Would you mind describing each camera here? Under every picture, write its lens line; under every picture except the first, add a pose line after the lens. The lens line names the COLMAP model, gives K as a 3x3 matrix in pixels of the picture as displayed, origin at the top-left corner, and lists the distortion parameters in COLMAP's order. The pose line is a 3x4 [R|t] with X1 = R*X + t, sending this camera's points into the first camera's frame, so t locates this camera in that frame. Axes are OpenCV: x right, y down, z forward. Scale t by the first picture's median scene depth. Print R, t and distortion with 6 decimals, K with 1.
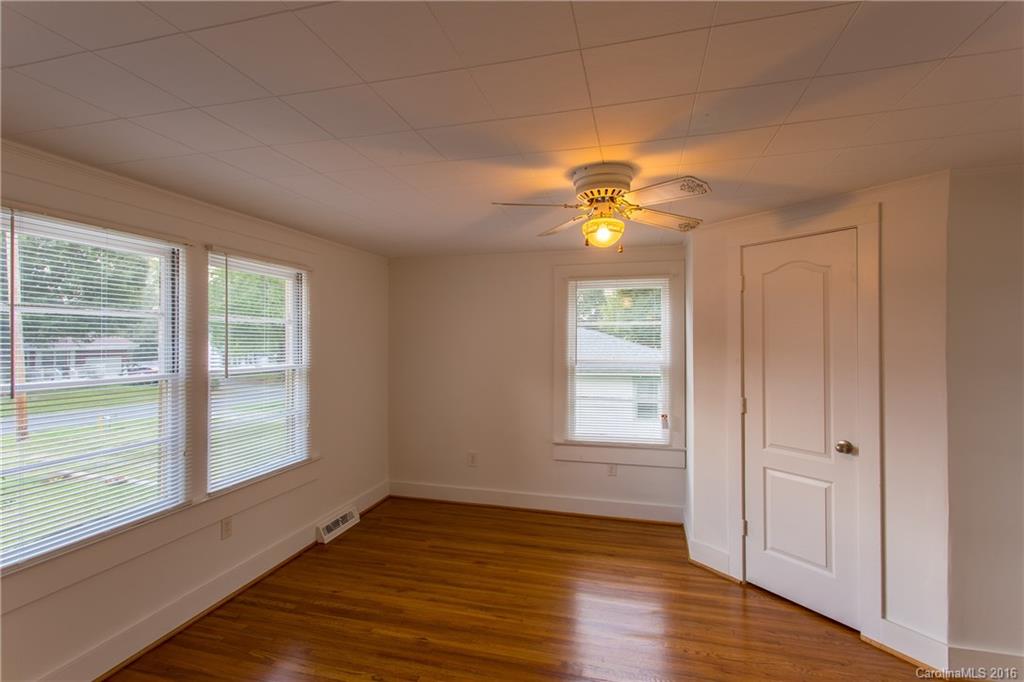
lens RADIAL K [[483.1, 0, 509.0], [0, 483.1, 335.2], [0, 0, 1]] dist [-0.000370, 0.002171]
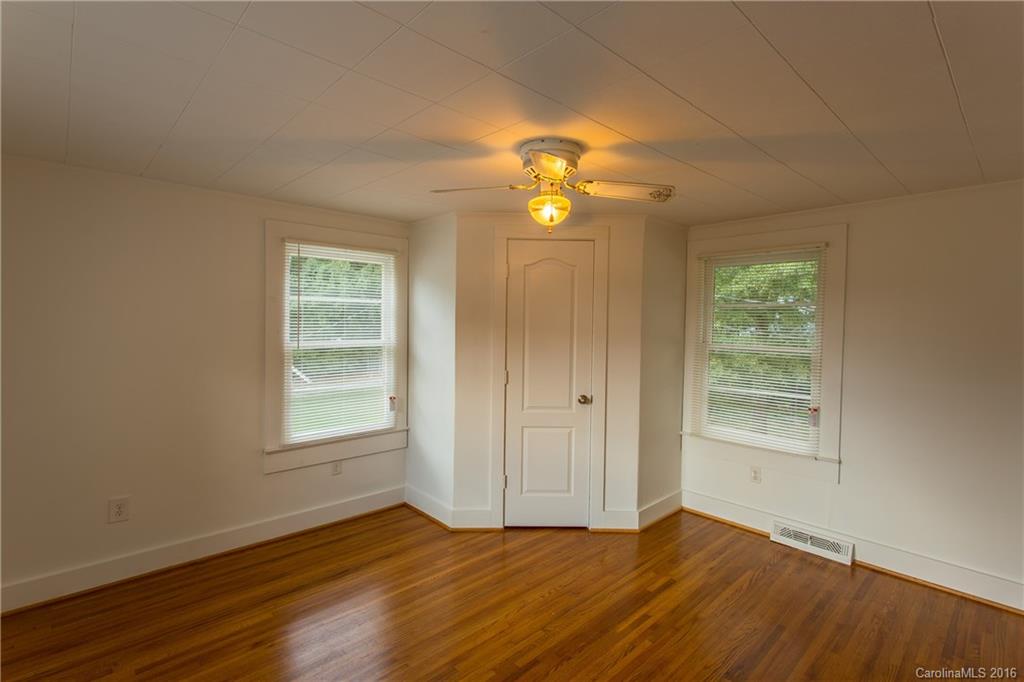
lens RADIAL K [[483.1, 0, 509.0], [0, 483.1, 335.2], [0, 0, 1]] dist [-0.000370, 0.002171]
pose [[0.522916, -0.015529, 0.852242, -0.429759], [-0.021448, 0.999278, 0.031368, 0.007250], [-0.852114, -0.034682, 0.522206, 0.342336]]
